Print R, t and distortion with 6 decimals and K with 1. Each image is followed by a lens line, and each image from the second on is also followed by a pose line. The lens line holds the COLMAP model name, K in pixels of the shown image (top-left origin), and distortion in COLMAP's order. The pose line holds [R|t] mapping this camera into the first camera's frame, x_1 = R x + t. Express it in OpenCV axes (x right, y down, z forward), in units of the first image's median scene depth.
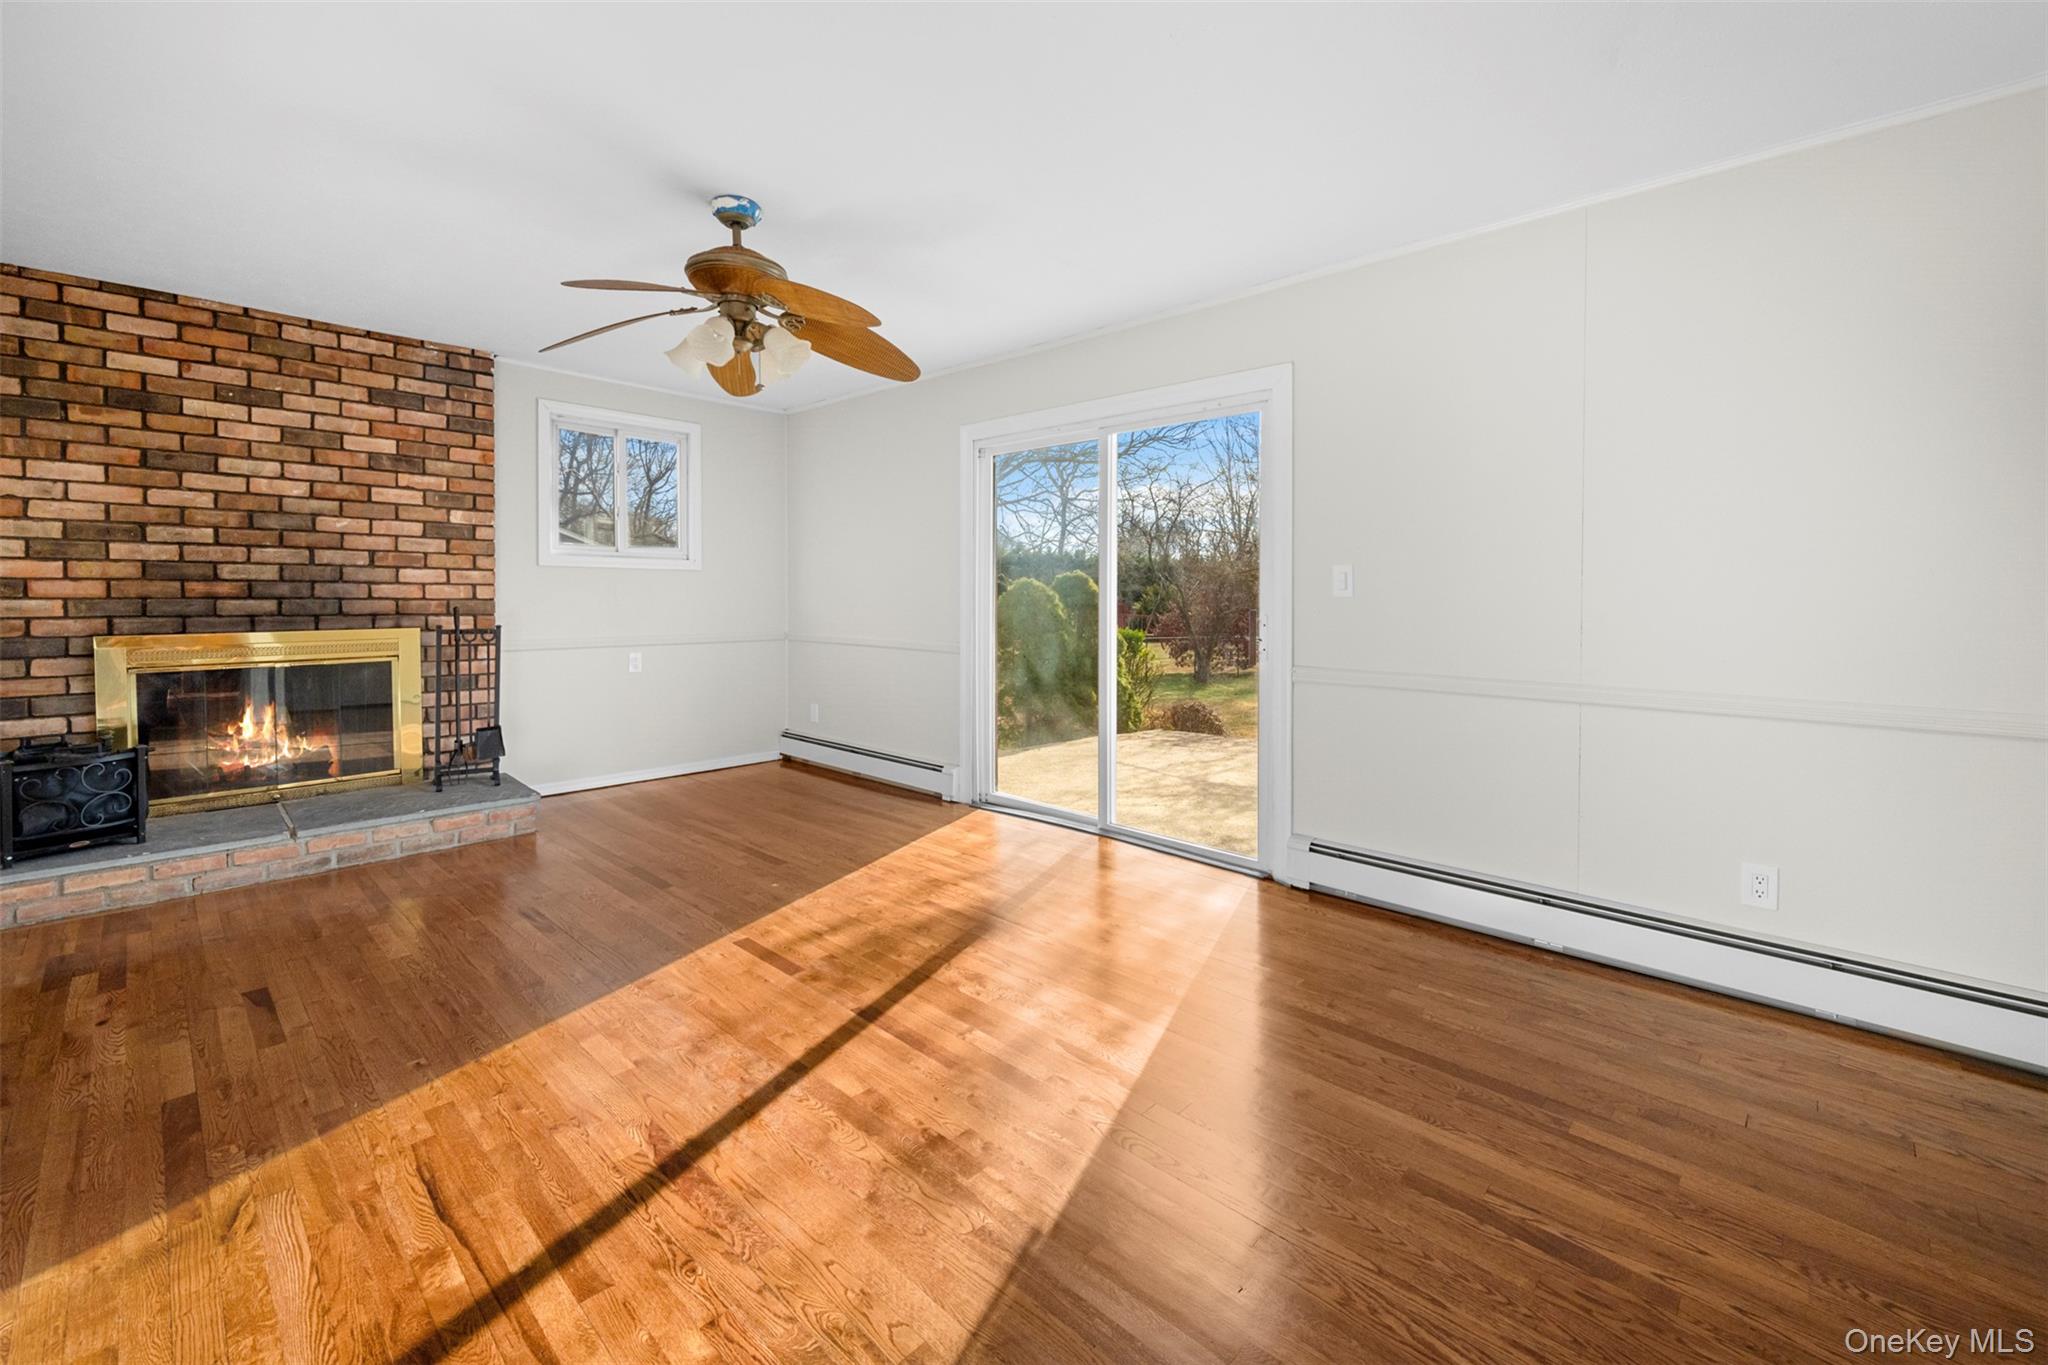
lens RADIAL K [[837.8, 0, 1028.9], [0, 837.8, 596.2], [0, 0, 1]] dist [0.001122, -0.000848]
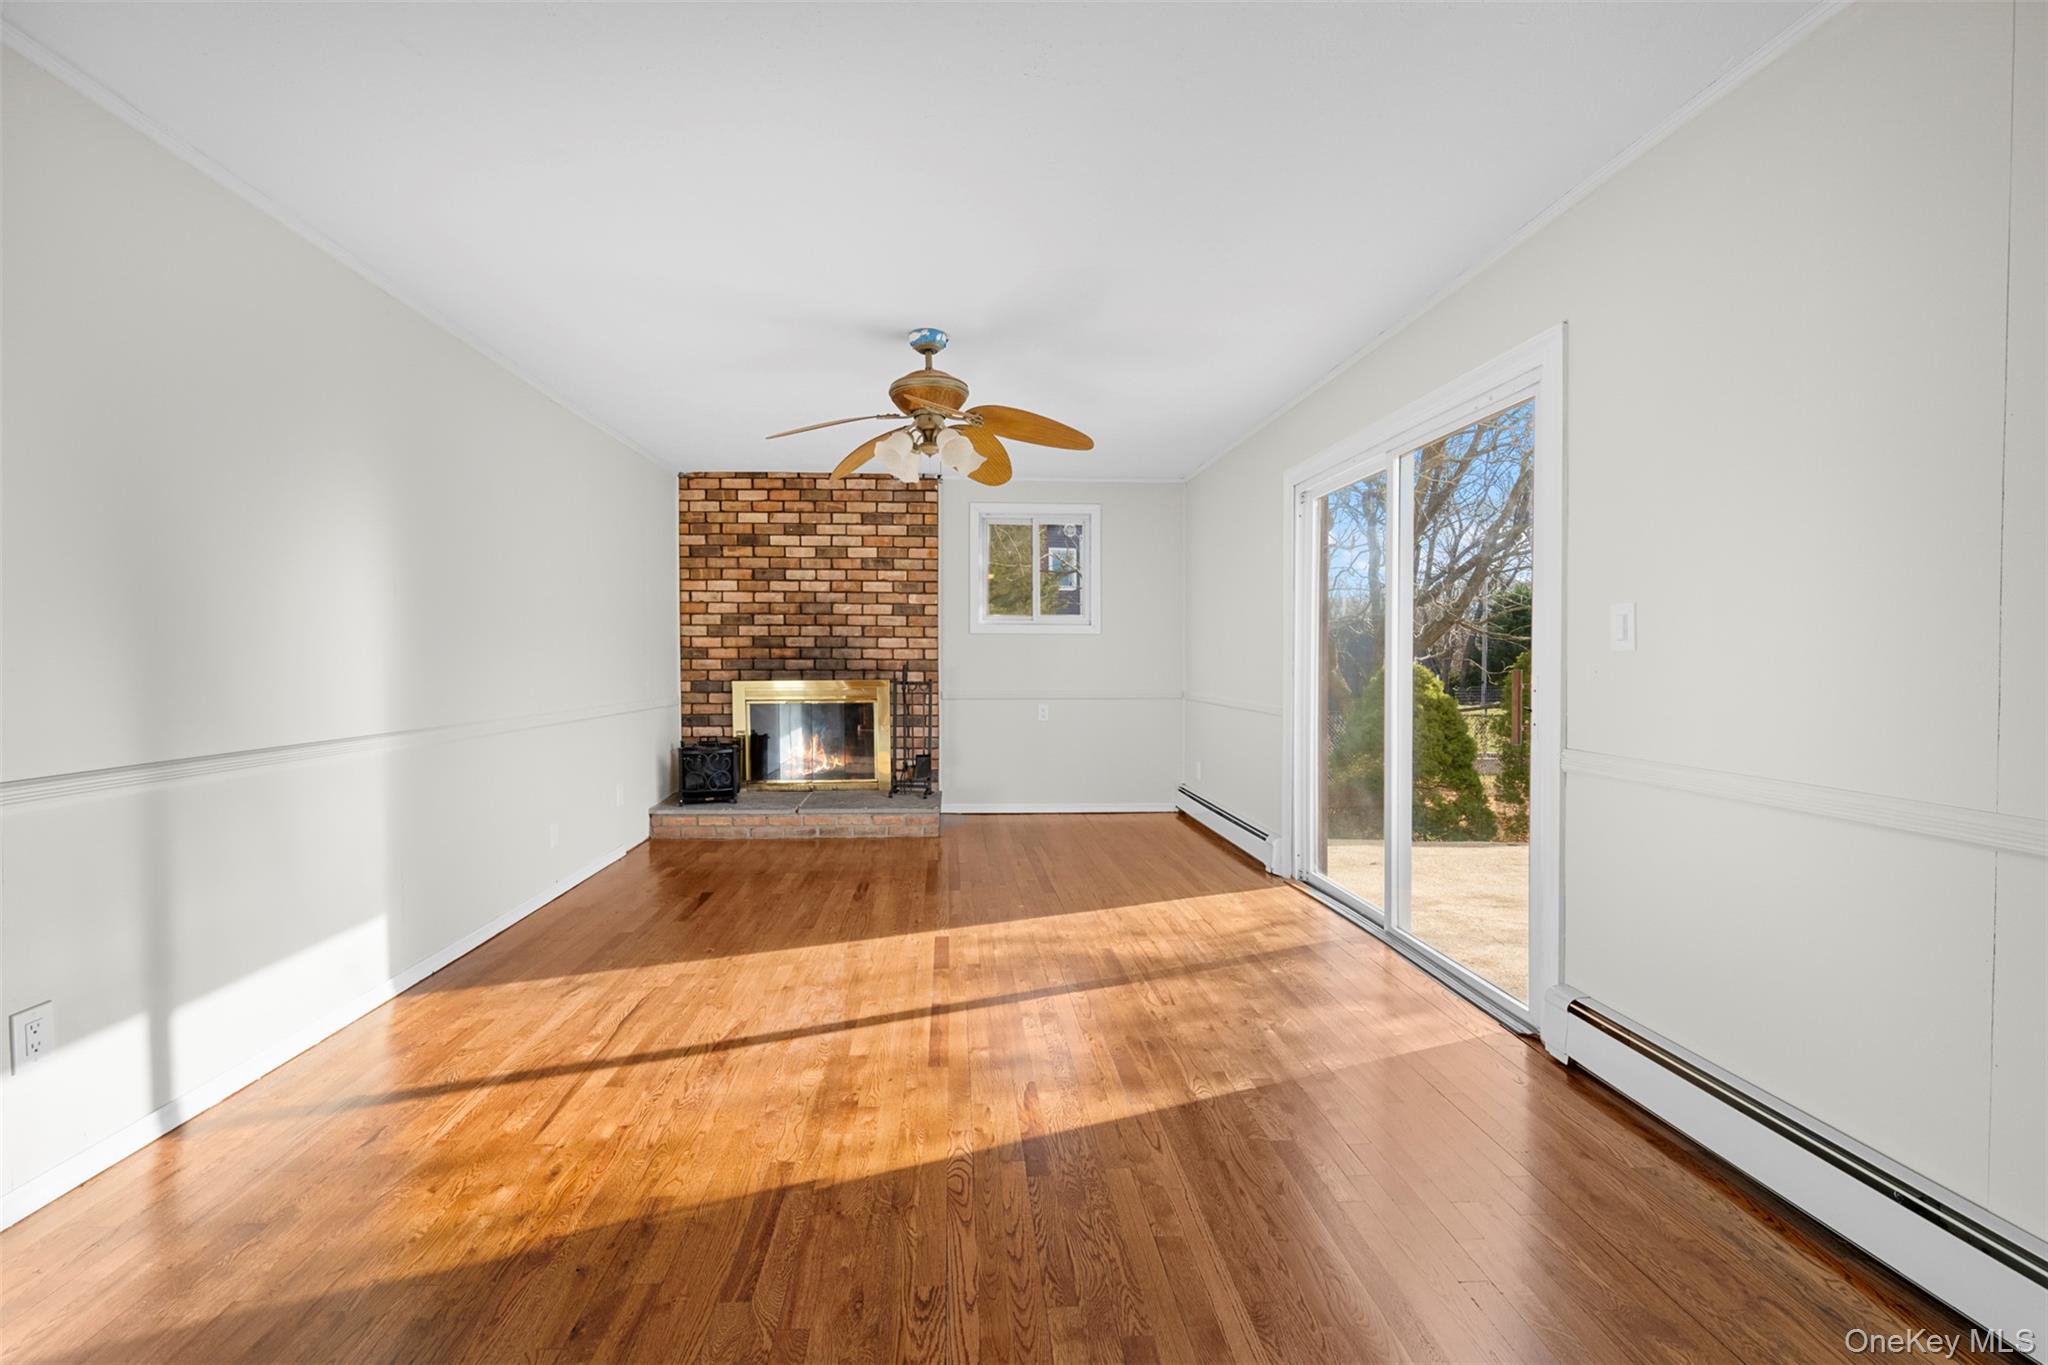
lens RADIAL K [[837.8, 0, 994.3], [0, 837.8, 663.2], [0, 0, 1]] dist [0.001122, -0.000848]
pose [[0.716434, 0.000498, -0.697655, 0.436765], [0.000970, 0.999998, 0.001710, 0.008750], [0.697654, -0.001902, 0.716432, 0.140228]]
